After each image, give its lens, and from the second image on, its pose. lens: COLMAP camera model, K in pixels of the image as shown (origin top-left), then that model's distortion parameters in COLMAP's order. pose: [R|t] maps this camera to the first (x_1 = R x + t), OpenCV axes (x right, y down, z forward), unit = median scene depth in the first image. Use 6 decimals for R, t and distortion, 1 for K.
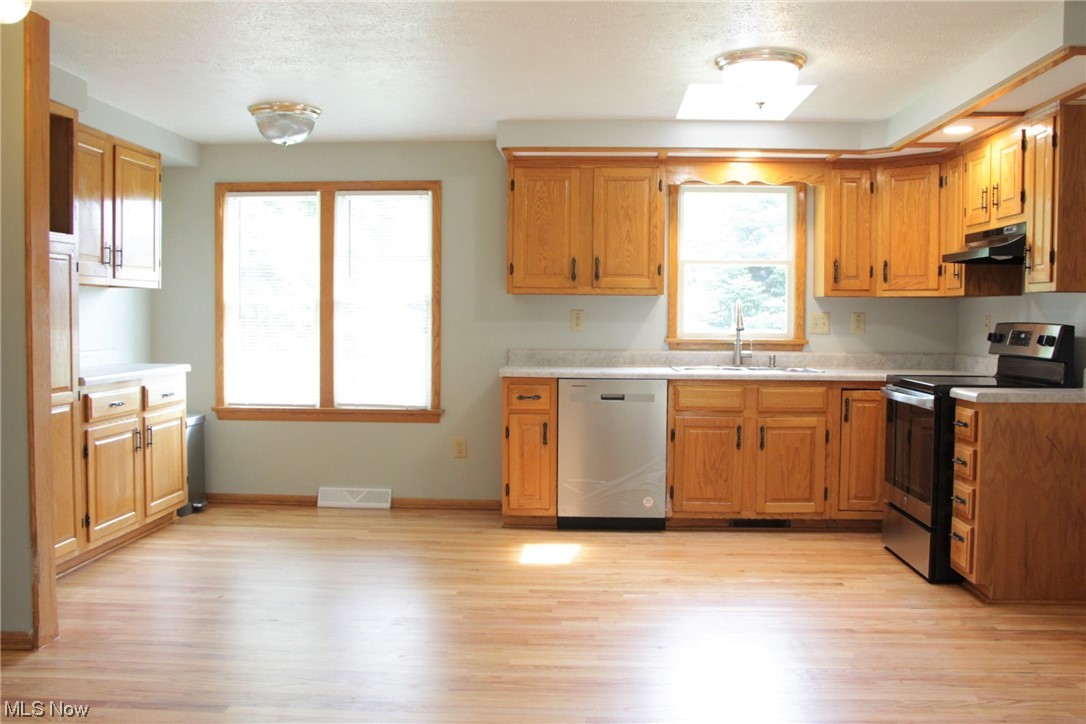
lens RADIAL K [[993.3, 0, 545.6], [0, 993.3, 362.2], [0, 0, 1]] dist [-0.080121, 0.000000]
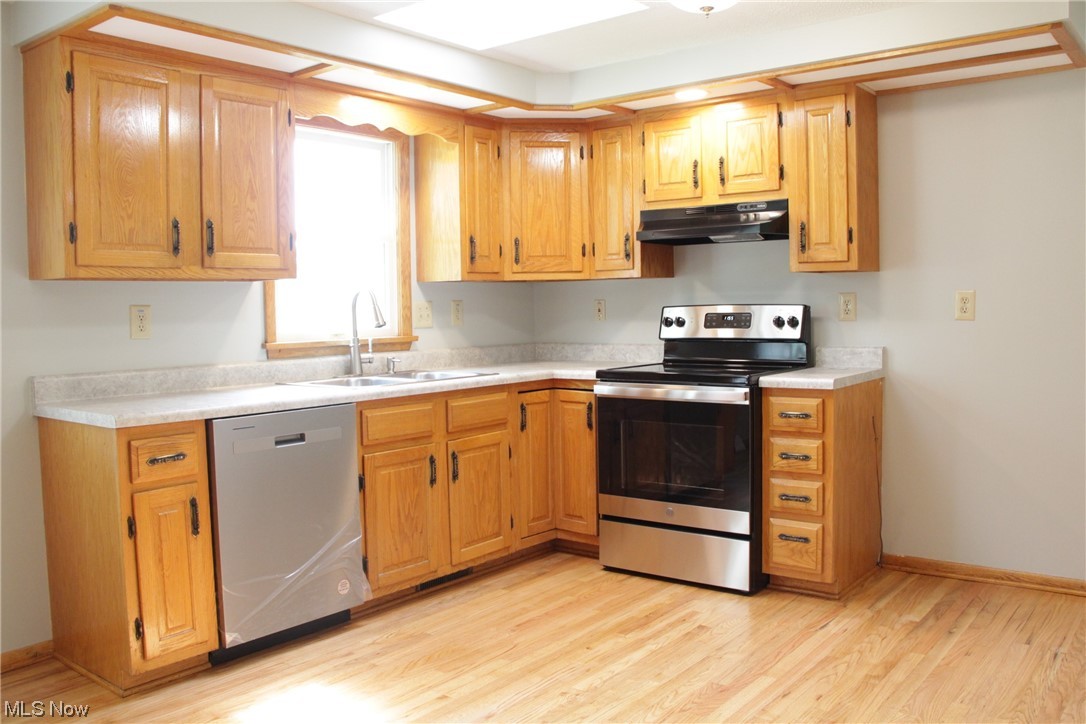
lens RADIAL K [[917.2, 0, 543.5], [0, 917.2, 352.4], [0, 0, 1]] dist [-0.170057, 0.110052]
pose [[0.588254, -0.060160, 0.806435, -0.292014], [0.063362, 0.997592, 0.028201, -0.025373], [-0.806190, 0.034508, 0.590649, 0.518361]]
